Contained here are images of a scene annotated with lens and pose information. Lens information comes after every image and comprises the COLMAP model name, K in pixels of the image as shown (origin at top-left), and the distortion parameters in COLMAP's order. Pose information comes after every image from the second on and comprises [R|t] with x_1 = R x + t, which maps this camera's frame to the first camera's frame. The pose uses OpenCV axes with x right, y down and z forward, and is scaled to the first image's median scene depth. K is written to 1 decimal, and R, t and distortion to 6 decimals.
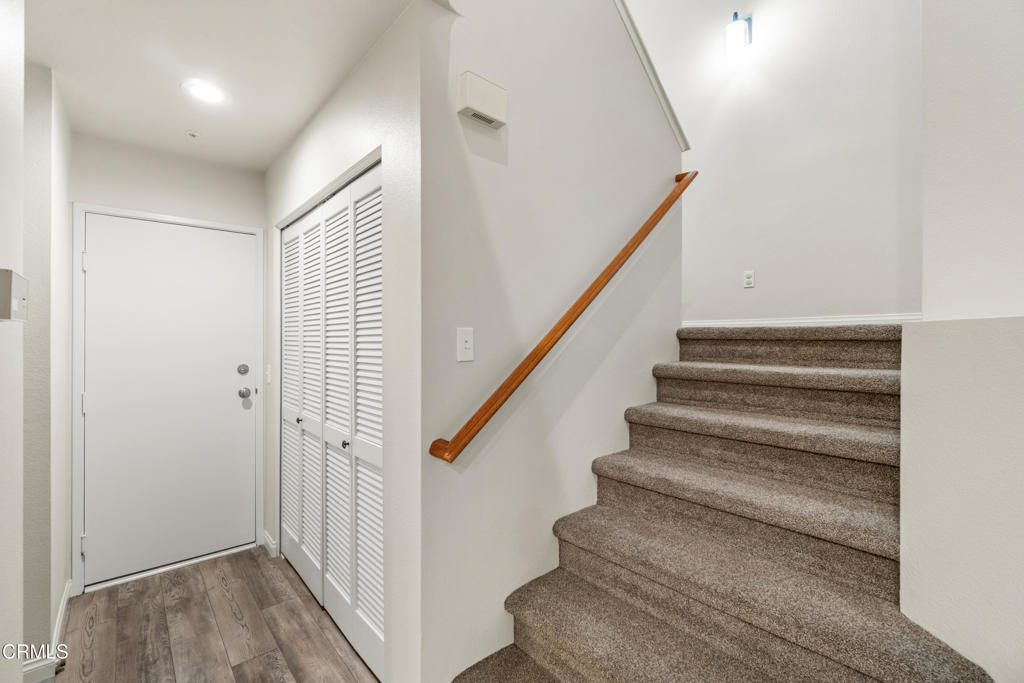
lens RADIAL K [[443.1, 0, 503.7], [0, 443.1, 344.9], [0, 0, 1]] dist [-0.005003, 0.000307]
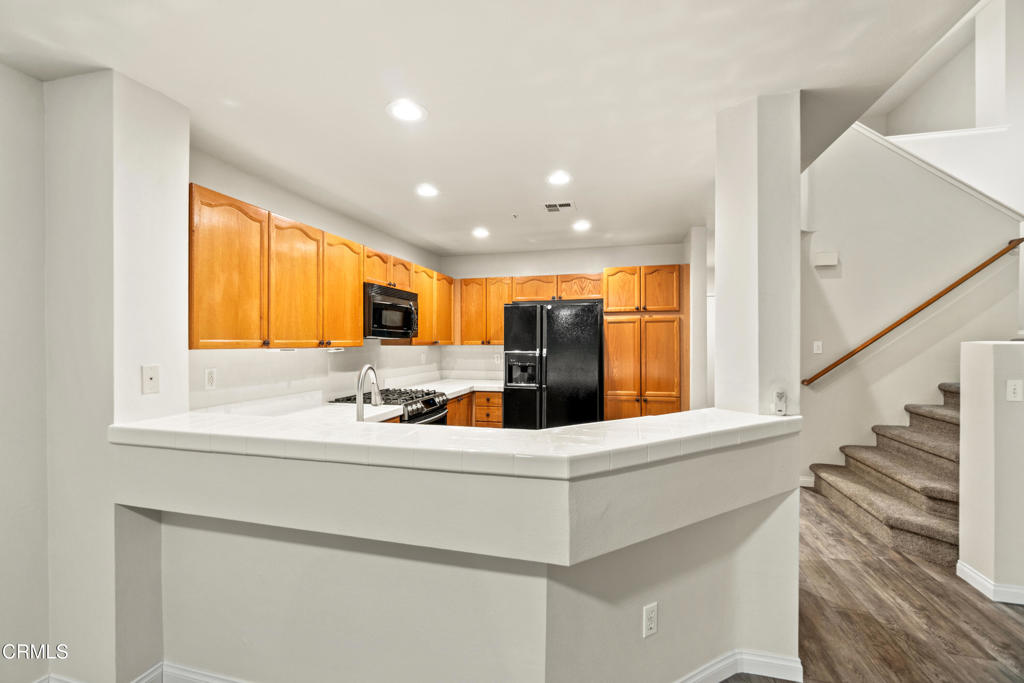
lens RADIAL K [[443.1, 0, 505.5], [0, 443.1, 340.4], [0, 0, 1]] dist [-0.005003, 0.000307]
pose [[0.553666, -0.004274, -0.832728, 0.694380], [-0.001469, 0.999980, -0.006109, -0.017326], [0.832738, 0.004605, 0.553649, -1.331109]]
